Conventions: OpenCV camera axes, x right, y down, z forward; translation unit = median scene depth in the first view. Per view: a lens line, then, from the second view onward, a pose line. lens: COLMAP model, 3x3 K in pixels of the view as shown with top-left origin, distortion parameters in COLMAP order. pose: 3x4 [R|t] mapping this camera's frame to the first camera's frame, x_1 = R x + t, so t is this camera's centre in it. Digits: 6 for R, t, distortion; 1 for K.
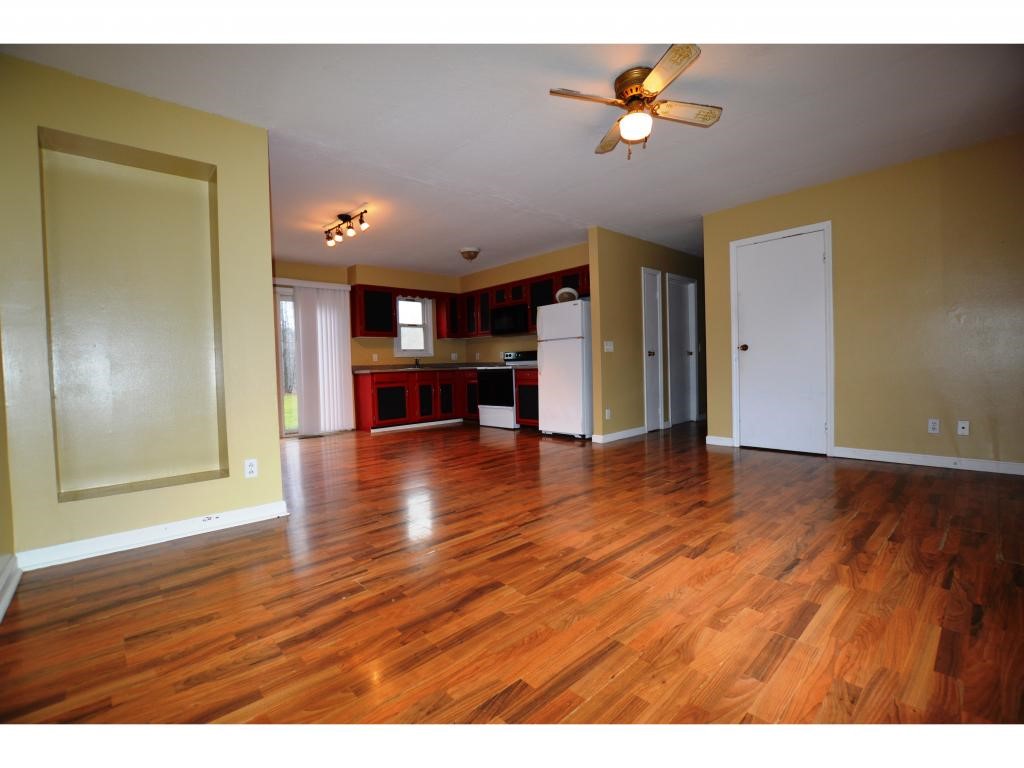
lens RADIAL K [[455.6, 0, 508.2], [0, 455.6, 378.0], [0, 0, 1]] dist [-0.001028, -0.000395]
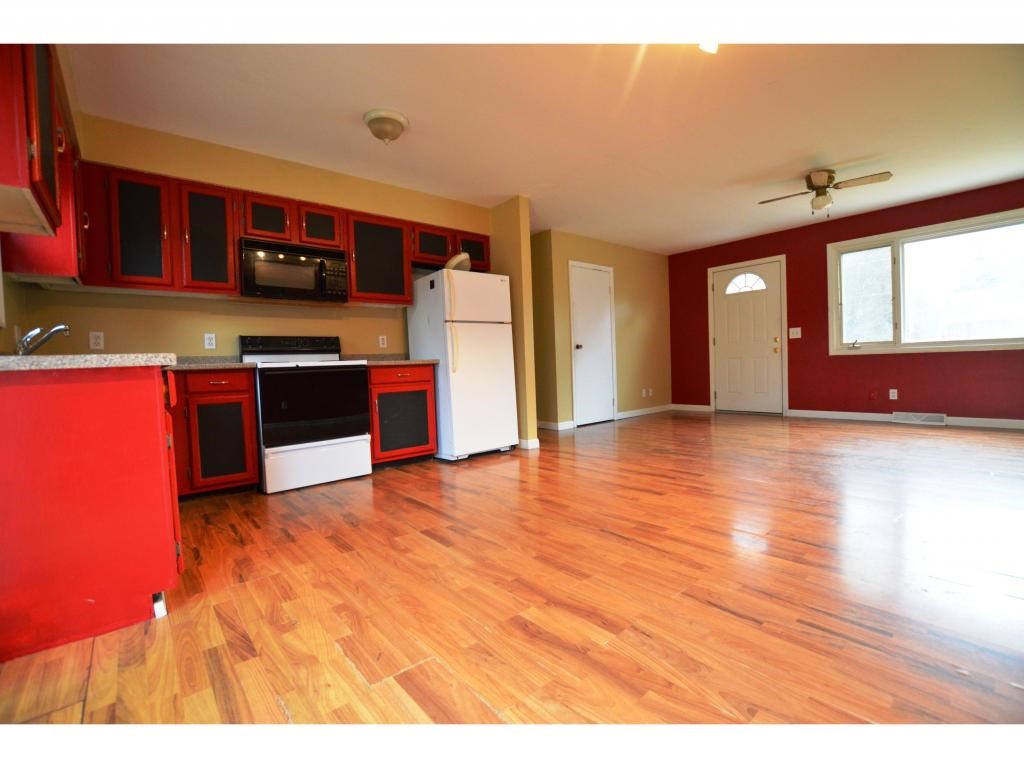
lens RADIAL K [[455.6, 0, 508.2], [0, 455.6, 378.0], [0, 0, 1]] dist [-0.001028, -0.000395]
pose [[0.053738, -0.000453, 0.998555, -0.689837], [0.063421, 0.997982, -0.002961, 0.009800], [-0.996539, 0.063488, 0.053658, 1.037250]]
